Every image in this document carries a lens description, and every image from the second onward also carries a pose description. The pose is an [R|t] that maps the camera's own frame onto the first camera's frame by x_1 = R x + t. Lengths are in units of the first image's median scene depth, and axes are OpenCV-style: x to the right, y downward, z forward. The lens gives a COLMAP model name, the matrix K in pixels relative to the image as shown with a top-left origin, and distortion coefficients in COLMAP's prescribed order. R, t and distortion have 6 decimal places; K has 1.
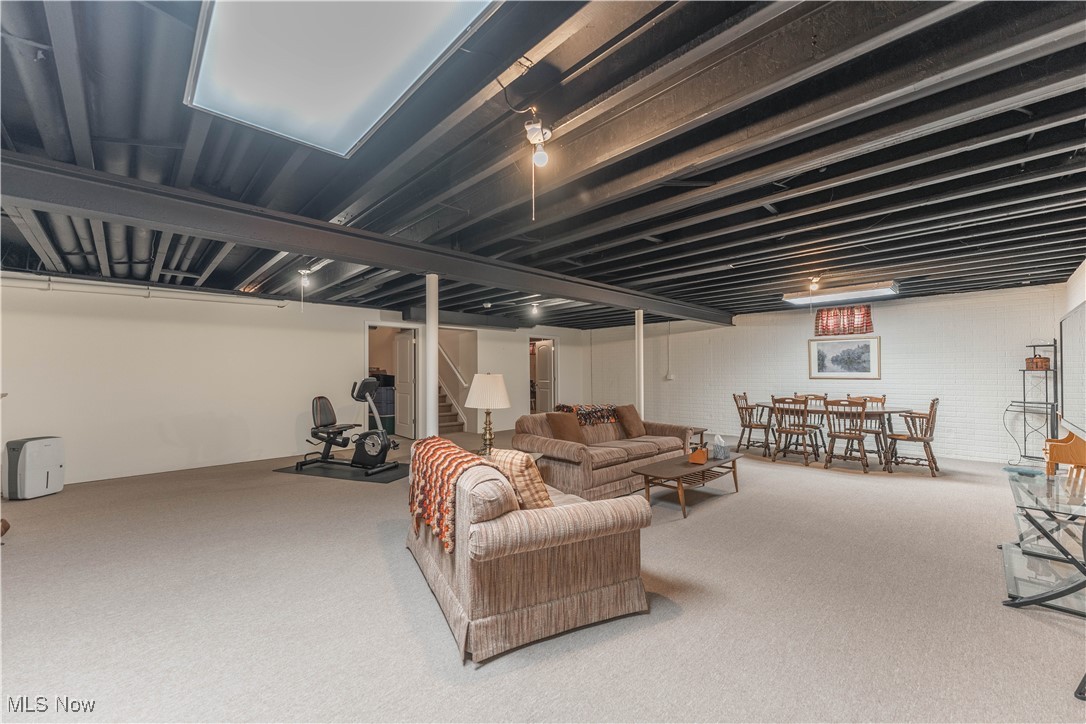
lens RADIAL K [[436.3, 0, 541.6], [0, 436.3, 366.8], [0, 0, 1]] dist [0.002043, -0.000341]
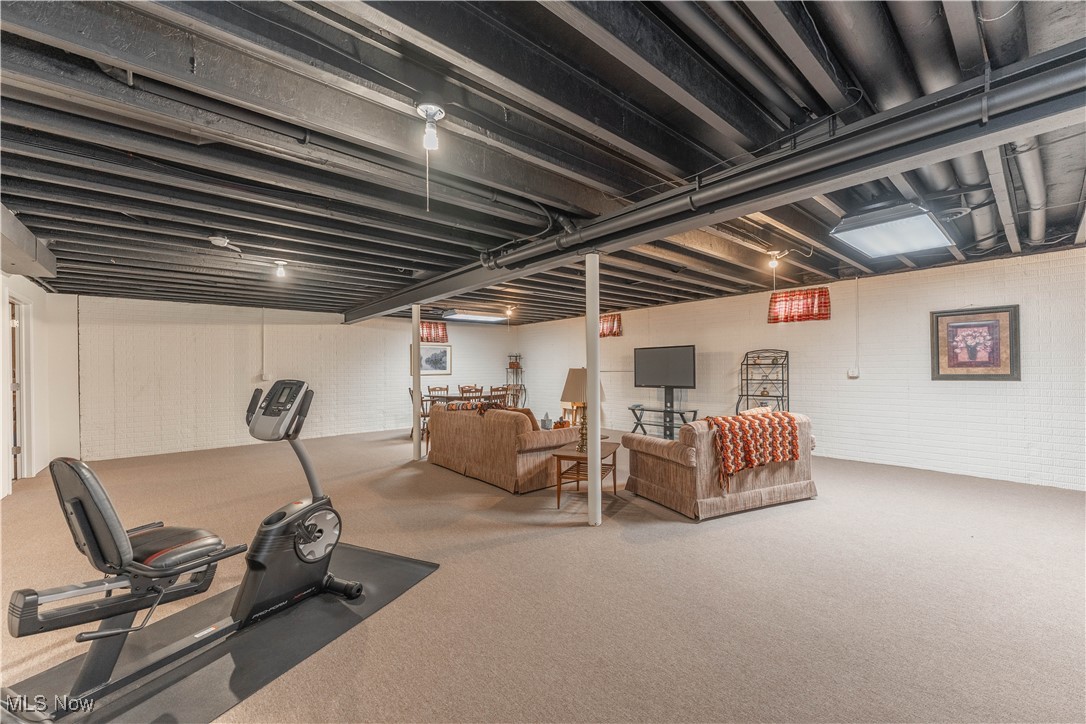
lens RADIAL K [[436.3, 0, 541.6], [0, 436.3, 366.8], [0, 0, 1]] dist [0.002043, -0.000341]
pose [[0.037441, 0.012045, 0.999226, -0.739465], [-0.005829, 0.999913, -0.011835, 0.018877], [-0.999282, -0.005381, 0.037508, 0.708576]]
